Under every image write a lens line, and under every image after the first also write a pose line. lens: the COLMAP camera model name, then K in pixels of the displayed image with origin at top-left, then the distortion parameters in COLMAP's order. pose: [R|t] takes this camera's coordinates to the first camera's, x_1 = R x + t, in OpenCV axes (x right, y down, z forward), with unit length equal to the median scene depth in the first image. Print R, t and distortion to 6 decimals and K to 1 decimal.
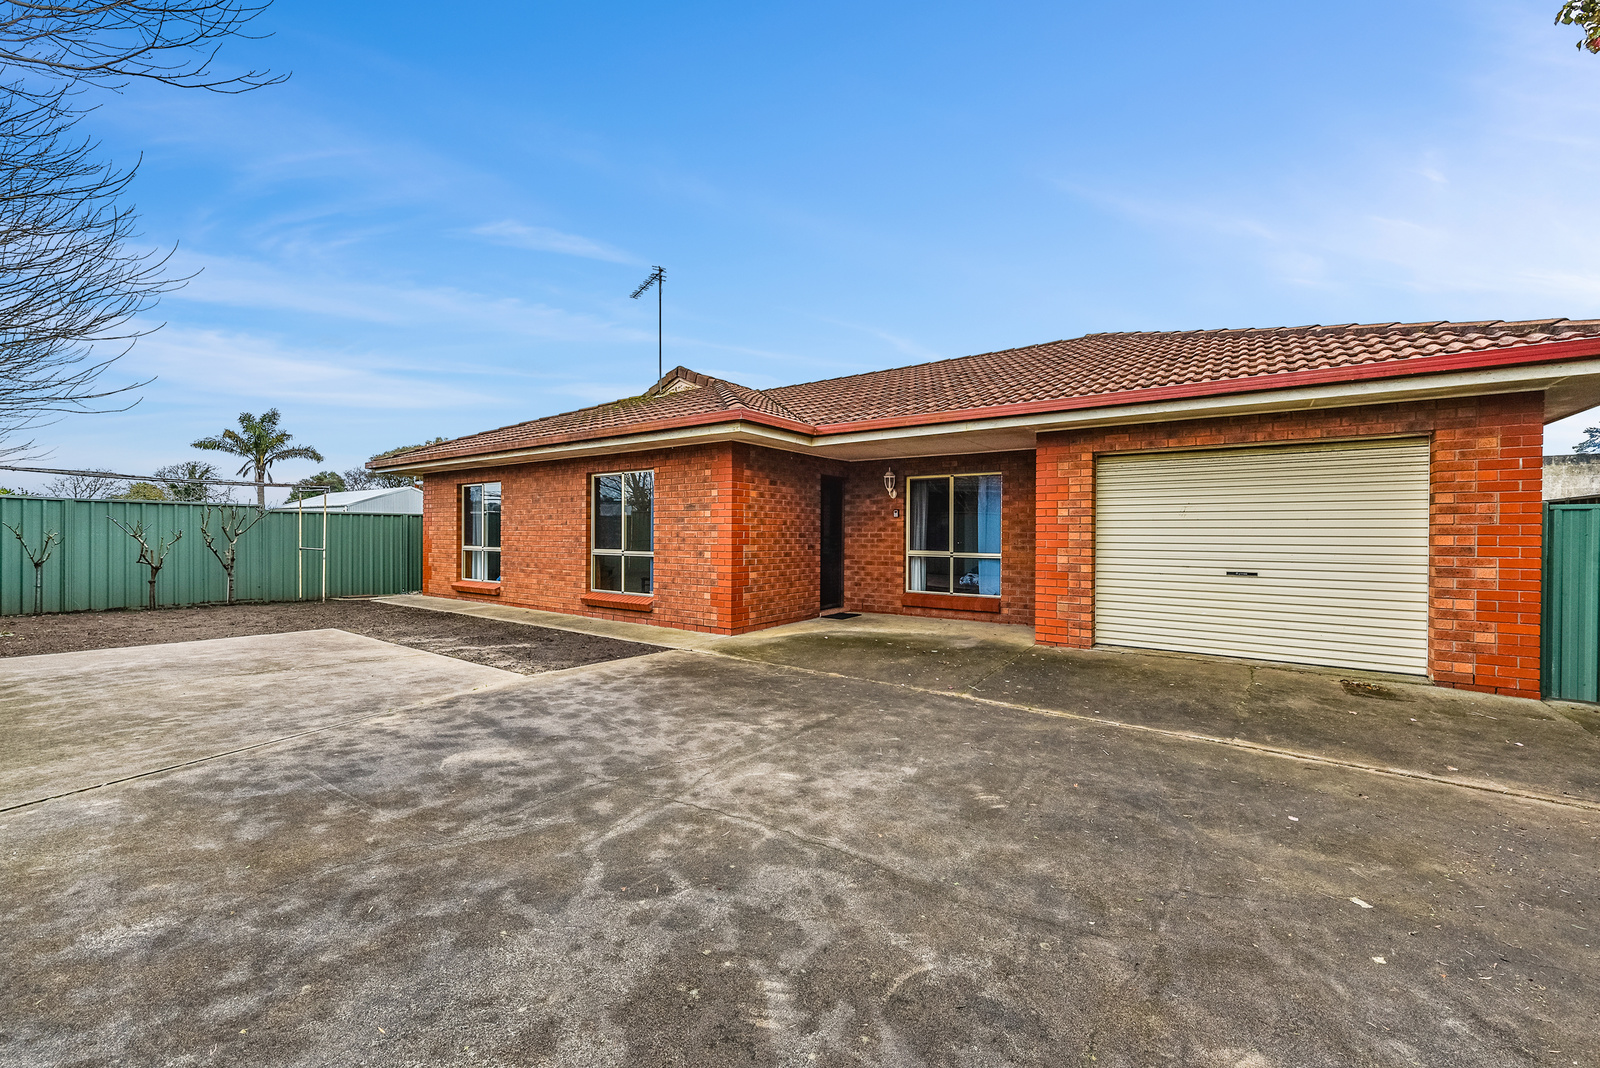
lens RADIAL K [[639.4, 0, 804.1], [0, 639.4, 530.9], [0, 0, 1]] dist [0.005699, -0.001756]
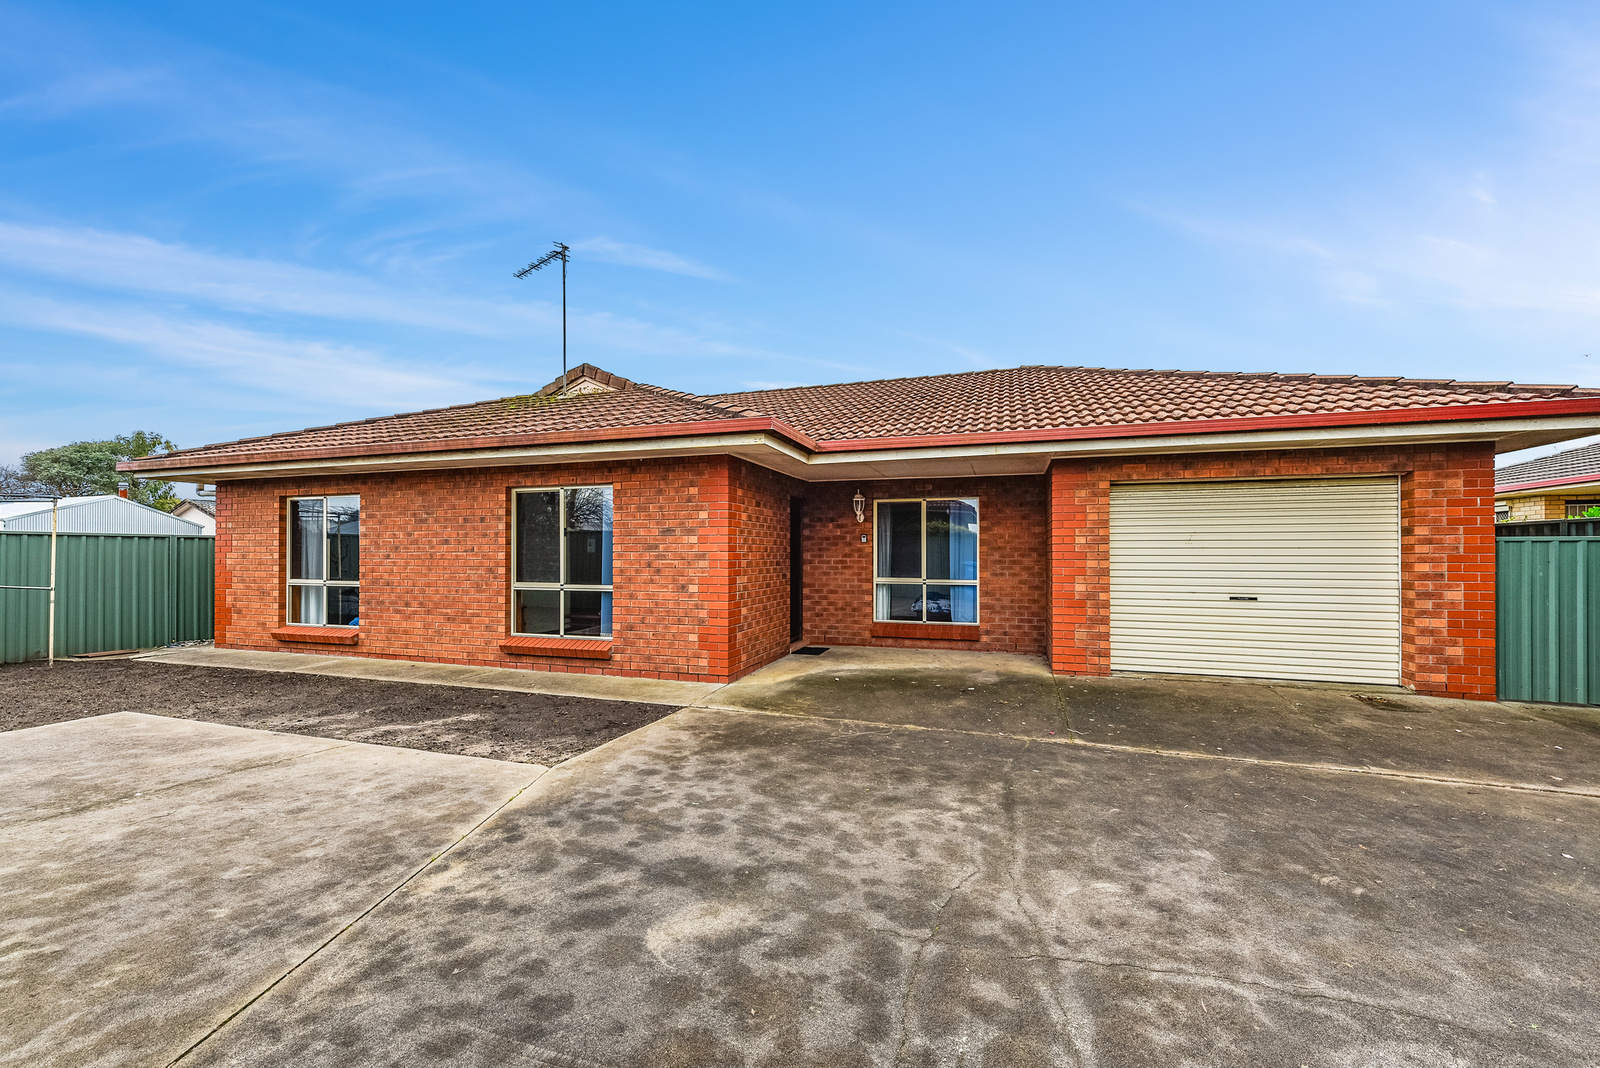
lens RADIAL K [[639.4, 0, 797.4], [0, 639.4, 544.4], [0, 0, 1]] dist [0.005699, -0.001756]
pose [[0.954322, -0.000763, 0.298778, -0.390182], [0.003156, 0.999967, -0.007528, -0.020070], [-0.298762, 0.008127, 0.954293, 0.226067]]
